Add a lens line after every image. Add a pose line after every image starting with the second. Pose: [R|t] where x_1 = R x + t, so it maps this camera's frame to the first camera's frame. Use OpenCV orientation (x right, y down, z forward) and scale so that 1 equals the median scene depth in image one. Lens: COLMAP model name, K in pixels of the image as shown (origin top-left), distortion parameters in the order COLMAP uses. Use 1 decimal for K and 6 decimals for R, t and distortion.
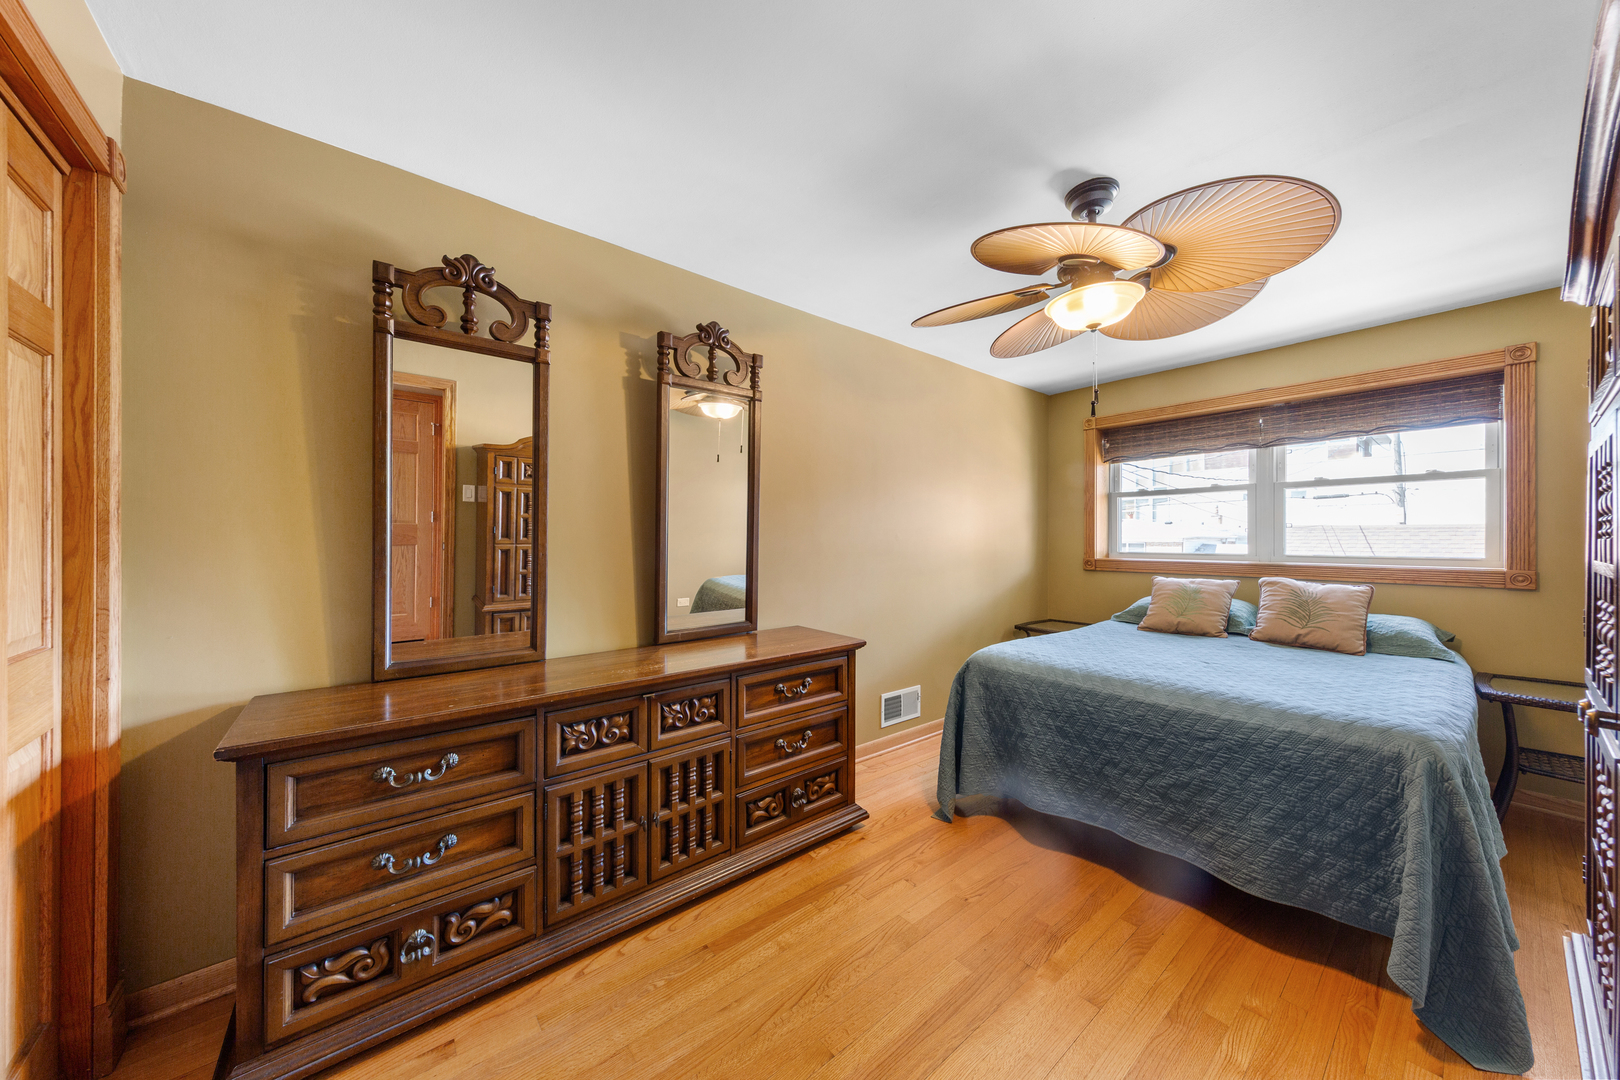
lens RADIAL K [[553.2, 0, 836.3], [0, 553.2, 536.7], [0, 0, 1]] dist [0.003478, -0.000038]
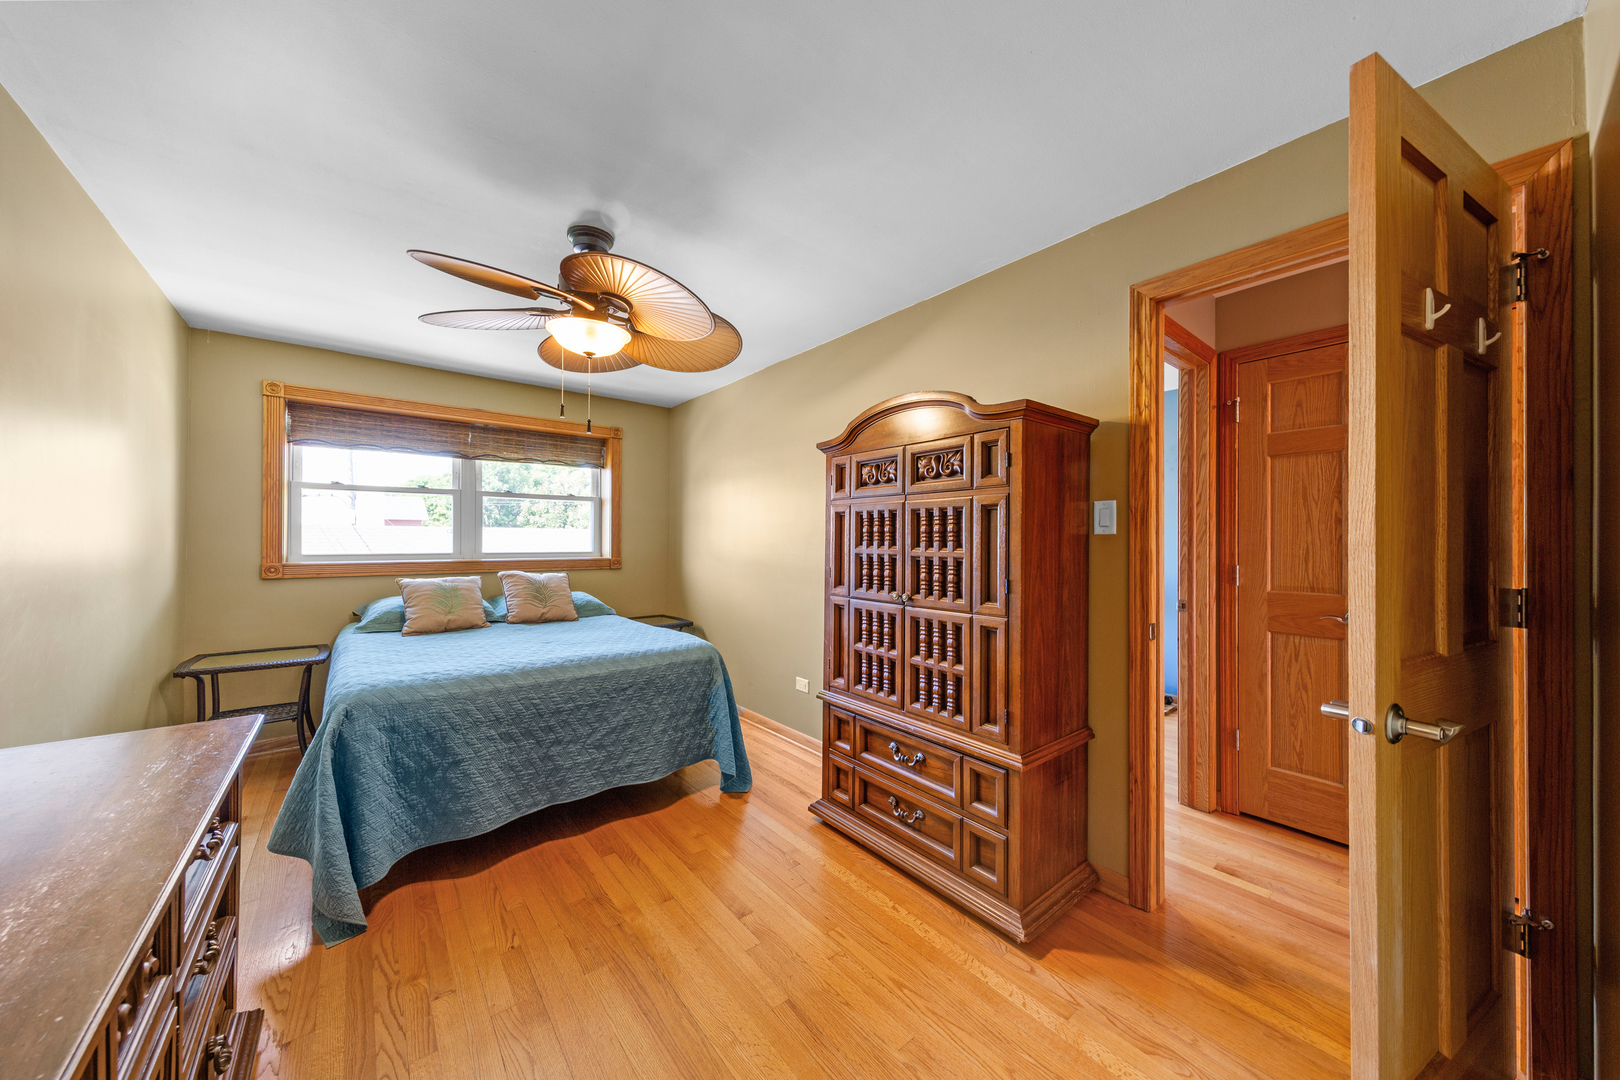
lens RADIAL K [[553.2, 0, 808.3], [0, 553.2, 539.2], [0, 0, 1]] dist [0.003478, -0.000038]
pose [[0.006359, 0.001589, 0.999979, -0.659409], [-0.007638, 0.999970, -0.001541, 0.000895], [-0.999951, -0.007628, 0.006371, 0.534887]]
